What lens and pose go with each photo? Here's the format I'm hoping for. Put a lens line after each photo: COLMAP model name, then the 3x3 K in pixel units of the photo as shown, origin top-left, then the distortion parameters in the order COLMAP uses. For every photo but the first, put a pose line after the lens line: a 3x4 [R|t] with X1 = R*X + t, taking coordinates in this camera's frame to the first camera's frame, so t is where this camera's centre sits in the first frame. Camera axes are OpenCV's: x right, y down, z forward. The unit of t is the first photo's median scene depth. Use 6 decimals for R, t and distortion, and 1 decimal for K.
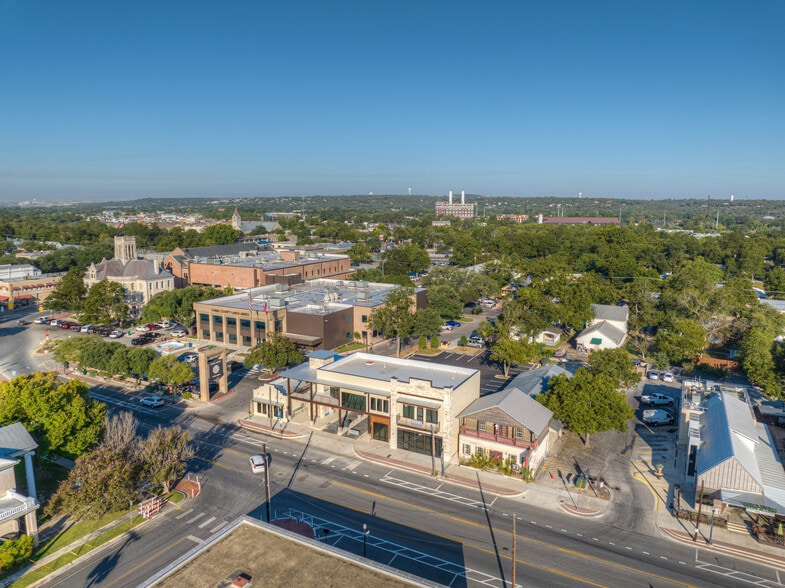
lens RADIAL K [[552.1, 0, 393.0], [0, 552.1, 293.4], [0, 0, 1]] dist [-0.040660, 0.006664]
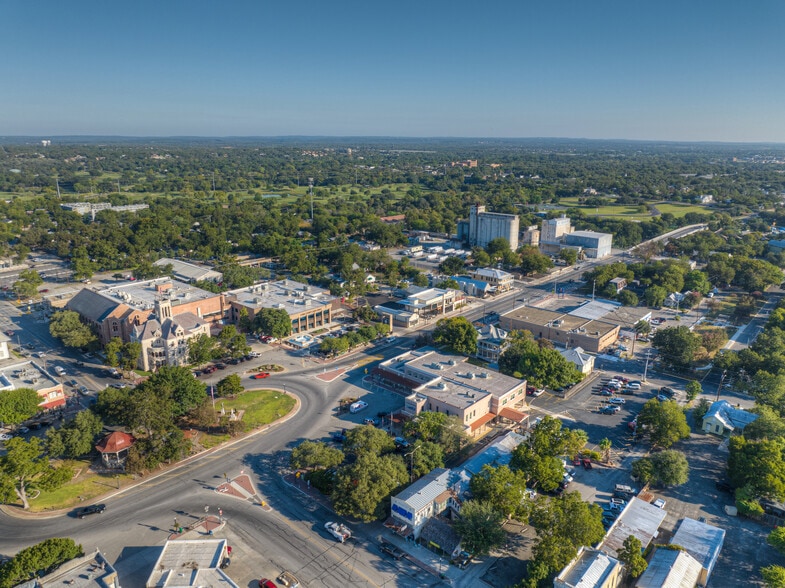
lens RADIAL K [[552.1, 0, 391.7], [0, 552.1, 292.6], [0, 0, 1]] dist [-0.040660, 0.006664]
pose [[0.228026, -0.265807, 0.936670, -2.689826], [0.154469, 0.959706, 0.234740, -0.581692], [-0.961324, 0.091160, 0.259897, 0.338472]]
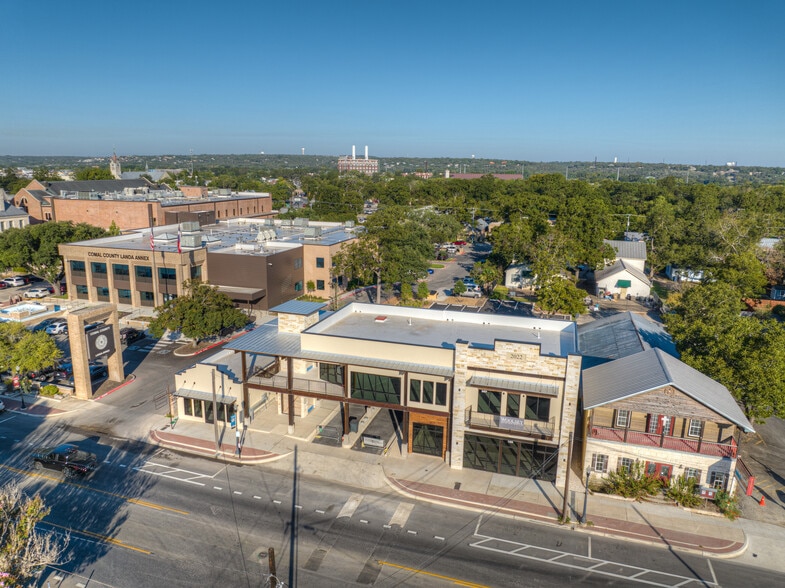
lens RADIAL K [[552.1, 0, 392.7], [0, 552.1, 293.1], [0, 0, 1]] dist [-0.040660, 0.006664]
pose [[0.981995, -0.031479, 0.186263, -0.131840], [0.019366, 0.997599, 0.066493, 0.056432], [-0.187909, -0.061689, 0.980247, 0.398983]]
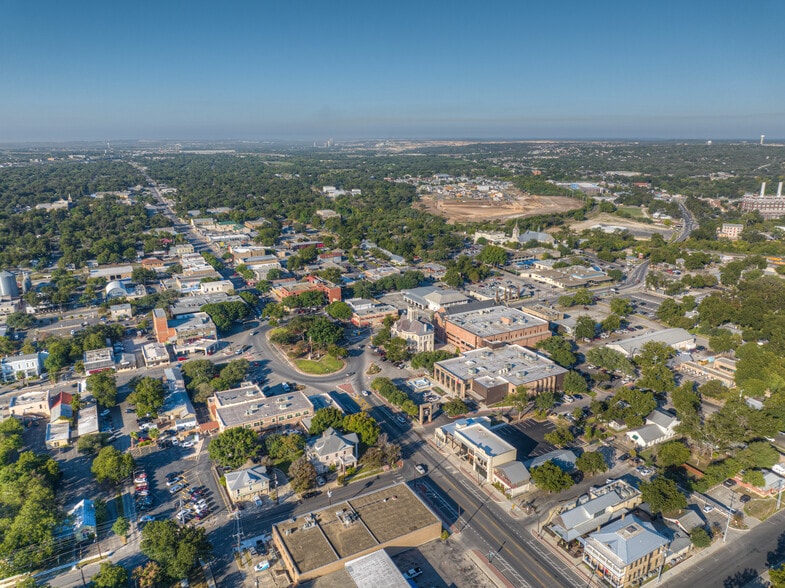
lens RADIAL K [[552.1, 0, 391.7], [0, 552.1, 291.2], [0, 0, 1]] dist [-0.040660, 0.006664]
pose [[0.841125, 0.141077, -0.522117, 0.748459], [-0.082280, 0.987522, 0.134279, -0.713113], [0.534546, -0.069986, 0.842237, -1.092468]]
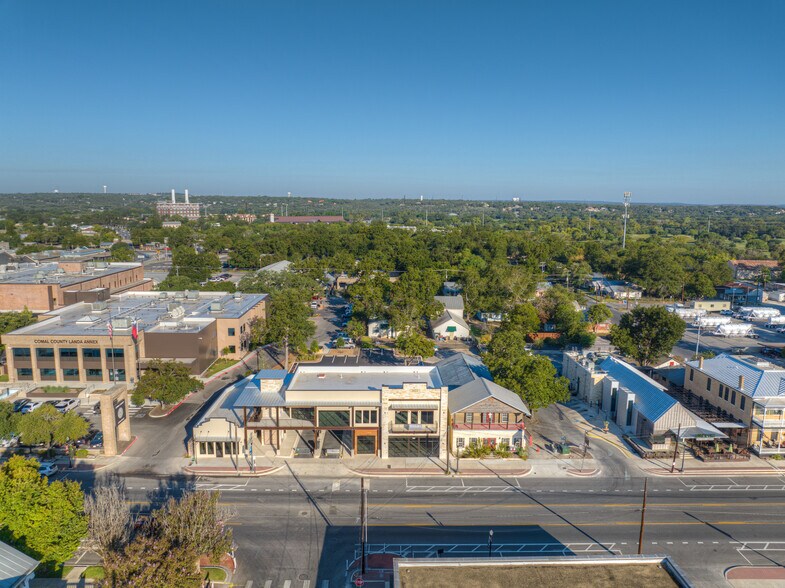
lens RADIAL K [[552.1, 0, 392.4], [0, 552.1, 292.0], [0, 0, 1]] dist [-0.040660, 0.006664]
pose [[0.869494, -0.073581, 0.488432, -0.363575], [0.074001, 0.997087, 0.018475, -0.022542], [-0.488368, 0.020080, 0.872407, 0.118244]]
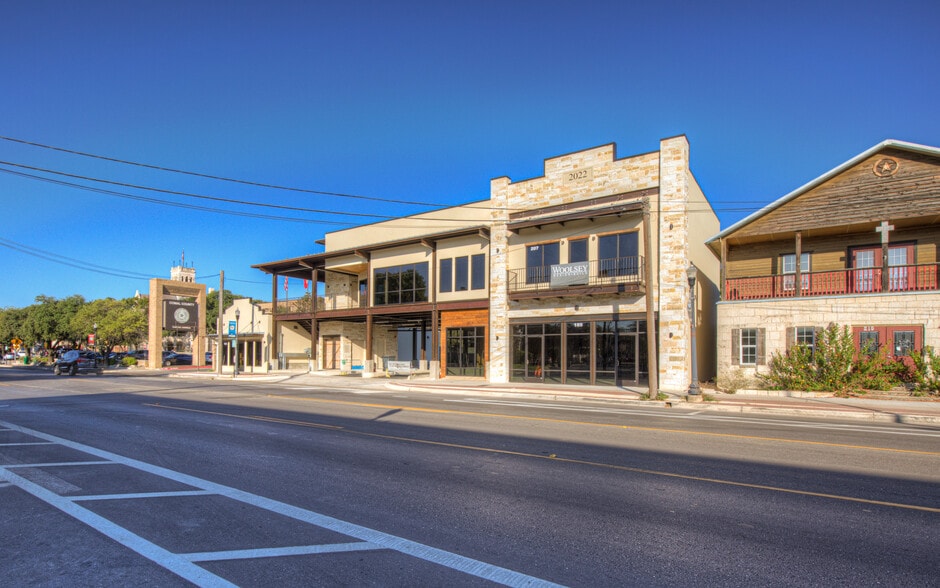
lens RADIAL K [[491.7, 0, 429.9], [0, 491.7, 357.2], [0, 0, 1]] dist [0.000596, 0.001692]
pose [[0.990631, 0.001256, -0.136563, 0.000113], [-0.023032, 0.987171, -0.157997, 0.262343], [0.134613, 0.159662, 0.977951, 0.562987]]
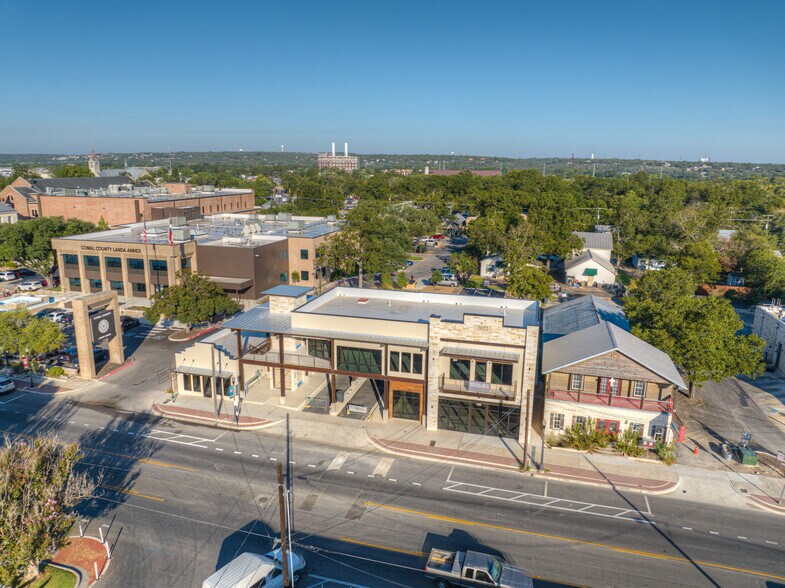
lens RADIAL K [[552.1, 0, 392.8], [0, 552.1, 292.7], [0, 0, 1]] dist [-0.040660, 0.006664]
pose [[0.974621, -0.042852, 0.219721, -0.142769], [0.027592, 0.997019, 0.072058, 0.067165], [-0.222154, -0.064166, 0.972898, 0.342887]]
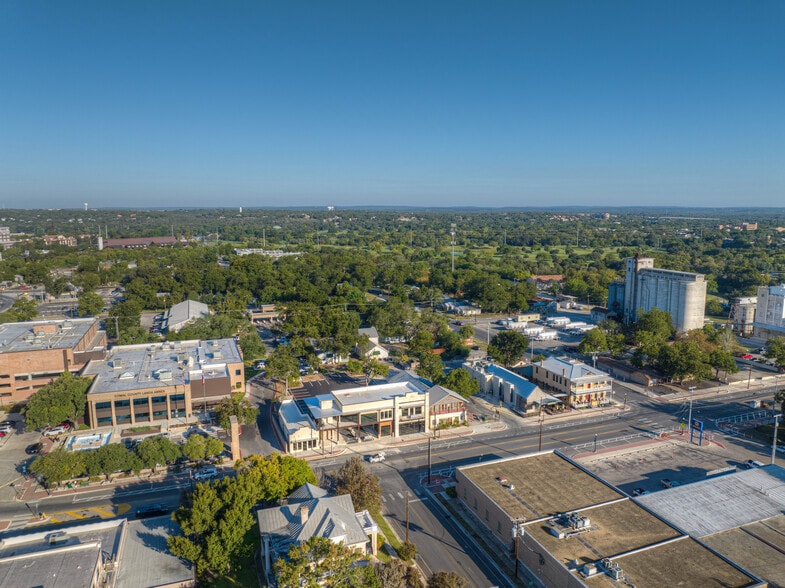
lens RADIAL K [[552.1, 0, 392.5], [0, 552.1, 294.0], [0, 0, 1]] dist [-0.040660, 0.006664]
pose [[0.656301, -0.119305, 0.745007, -1.024847], [0.127168, 0.990784, 0.046637, -0.201021], [-0.743705, 0.064133, 0.665424, -0.135285]]
